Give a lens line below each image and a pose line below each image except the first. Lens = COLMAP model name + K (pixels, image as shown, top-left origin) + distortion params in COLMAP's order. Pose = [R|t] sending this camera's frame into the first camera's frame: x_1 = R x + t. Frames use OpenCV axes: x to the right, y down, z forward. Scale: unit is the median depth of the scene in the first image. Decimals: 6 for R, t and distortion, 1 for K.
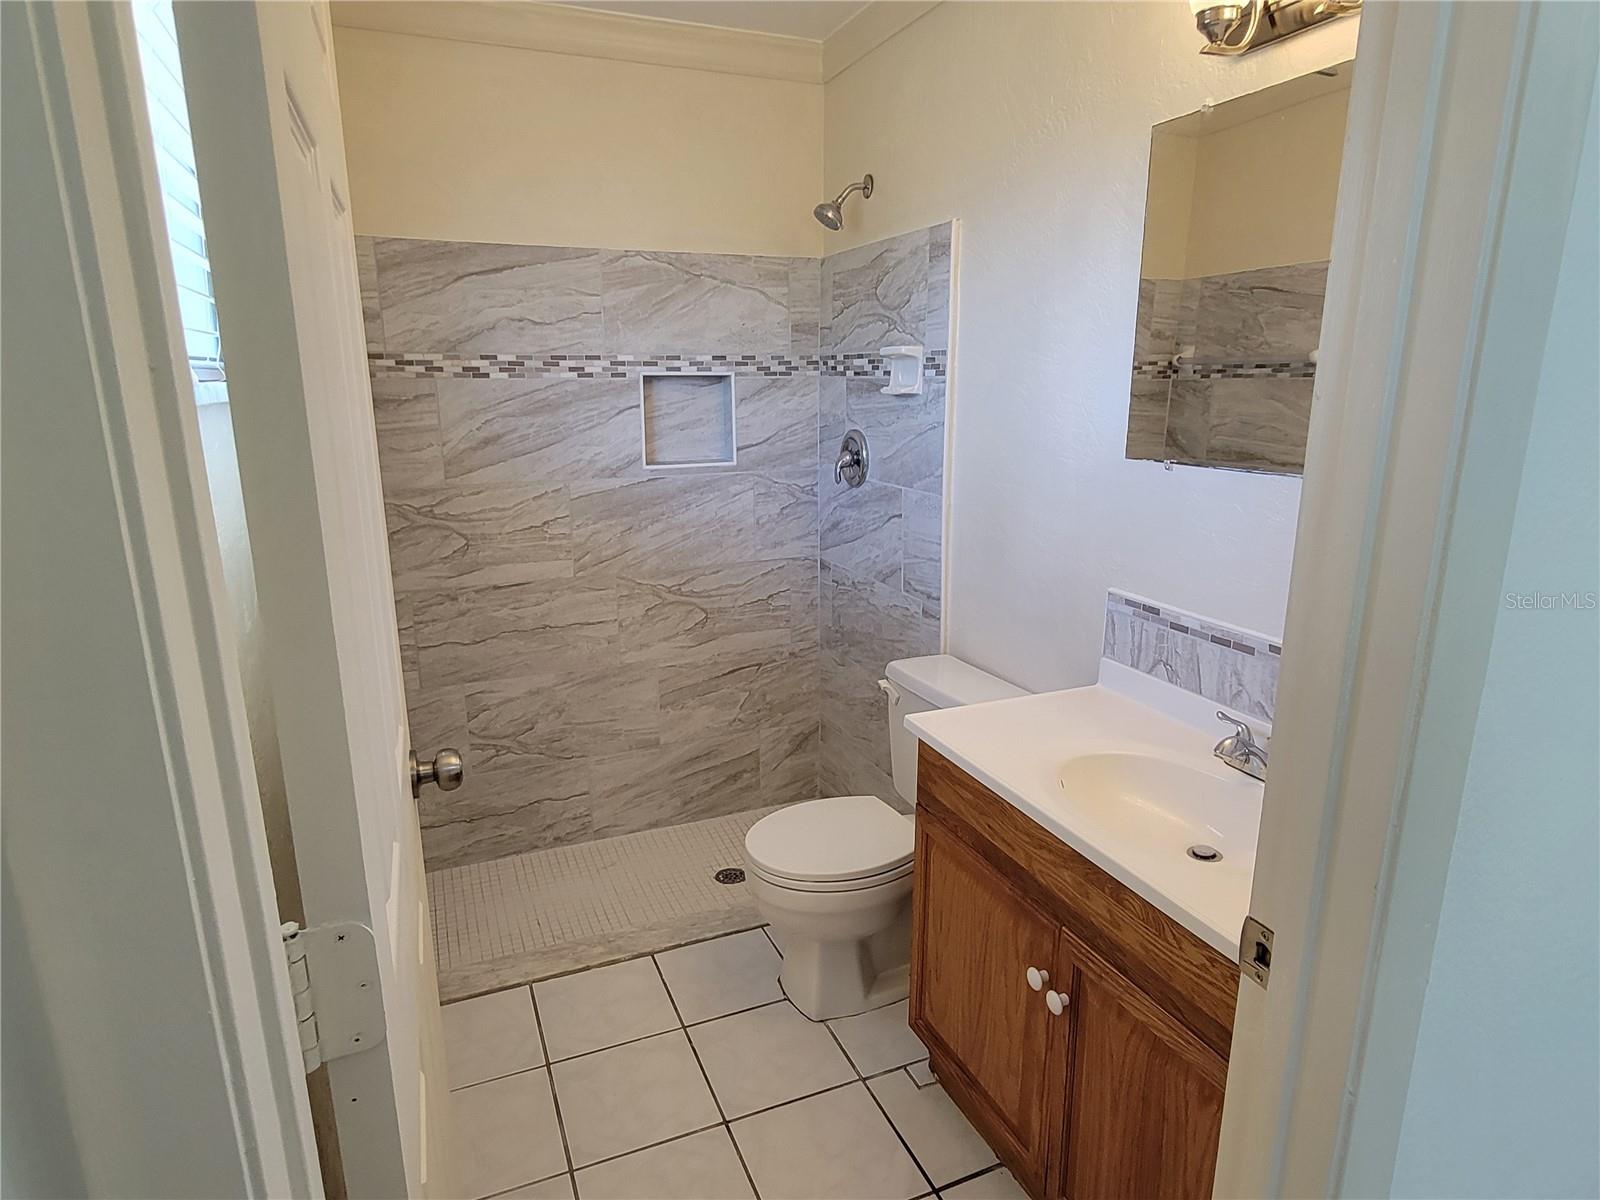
lens RADIAL K [[944.2, 0, 800.0], [0, 944.2, 600.0], [0, 0, 1]] dist [-0.005249, -0.001967]
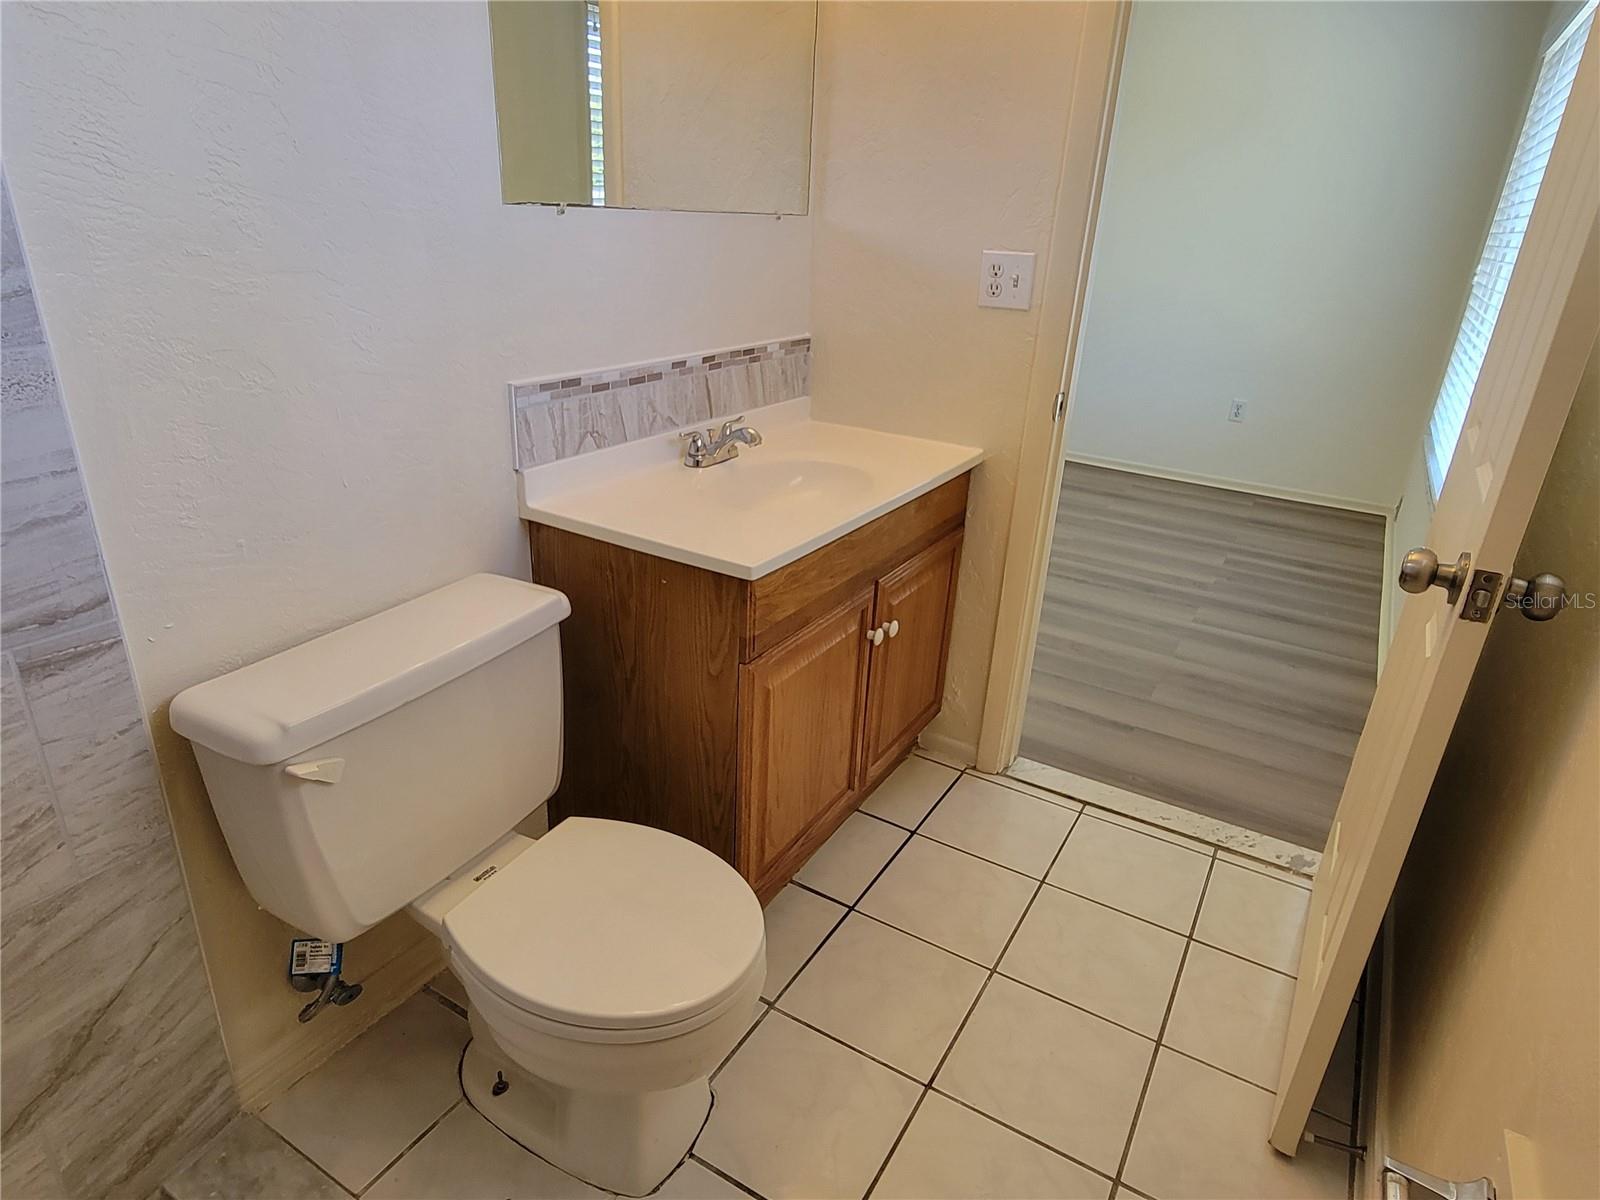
lens RADIAL K [[944.2, 0, 800.0], [0, 944.2, 600.0], [0, 0, 1]] dist [-0.005249, -0.001967]
pose [[-0.600109, -0.331718, 0.727896, -0.483512], [0.140879, 0.851911, 0.504382, -0.238097], [-0.787415, 0.405229, -0.464507, 1.347458]]
